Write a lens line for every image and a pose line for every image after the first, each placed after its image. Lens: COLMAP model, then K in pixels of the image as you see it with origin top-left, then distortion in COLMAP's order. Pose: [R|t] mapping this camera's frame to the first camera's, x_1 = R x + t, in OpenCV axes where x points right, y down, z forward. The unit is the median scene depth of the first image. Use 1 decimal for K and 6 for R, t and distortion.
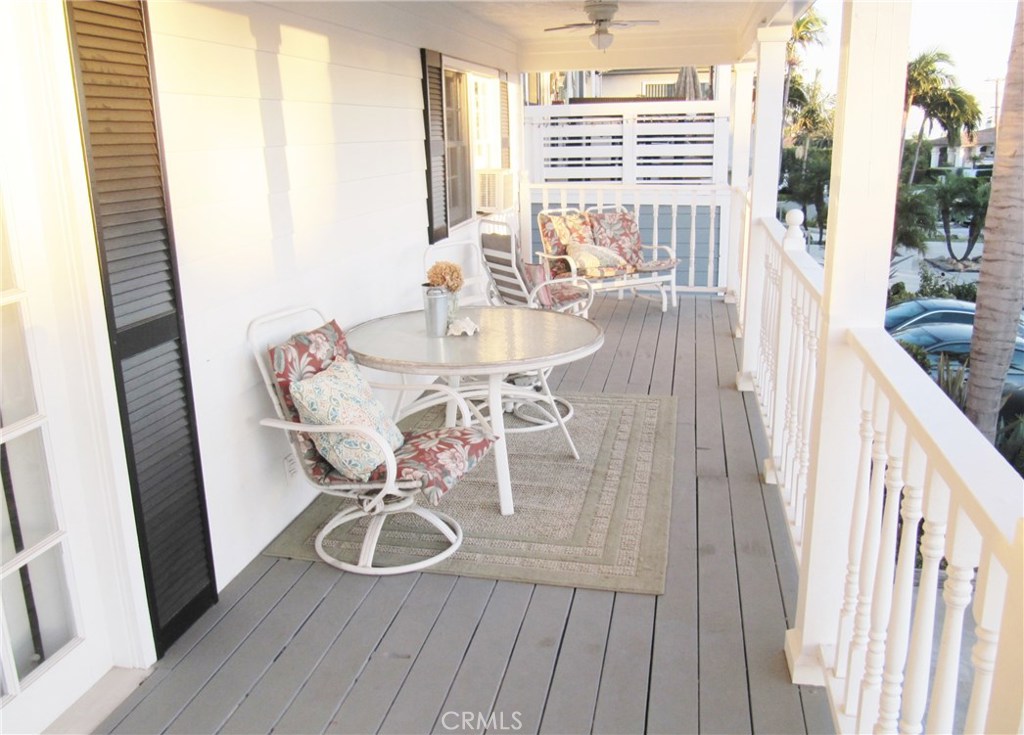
lens RADIAL K [[897.1, 0, 509.7], [0, 897.1, 370.9], [0, 0, 1]] dist [-0.029312, -0.018094]
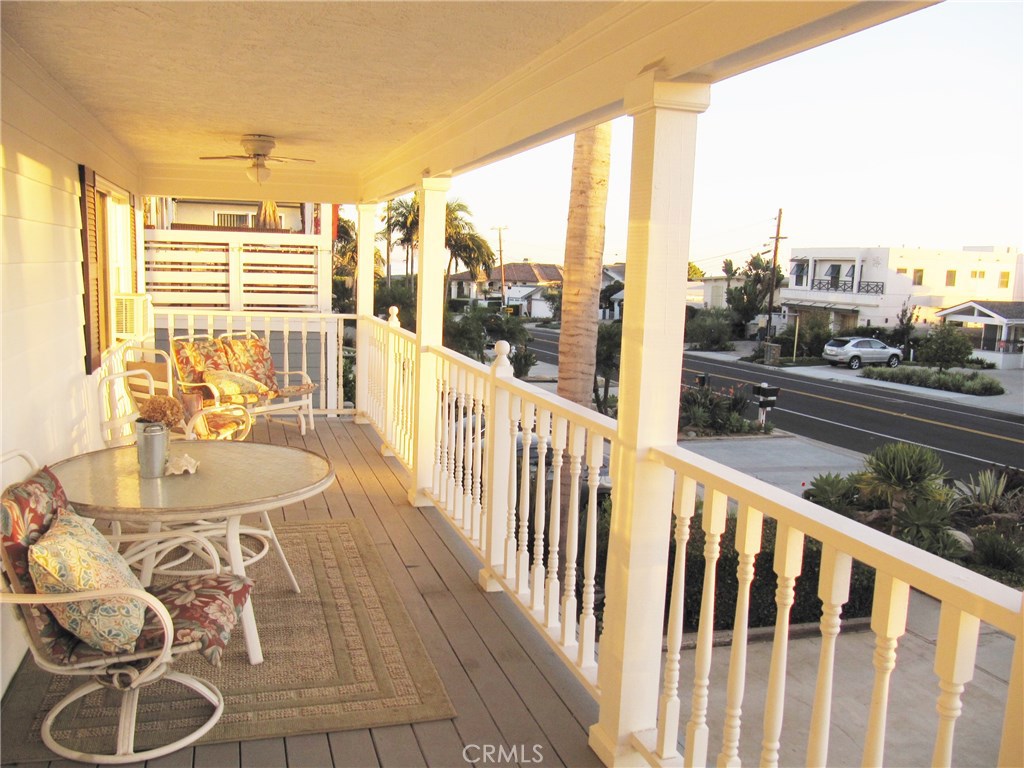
lens RADIAL K [[853.5, 0, 511.6], [0, 853.5, 385.7], [0, 0, 1]] dist [-0.053273, 0.021371]
pose [[0.869593, -0.020617, 0.493338, -0.158670], [0.077792, 0.992371, -0.095649, -0.017058], [-0.487603, 0.121554, 0.864563, 0.060859]]
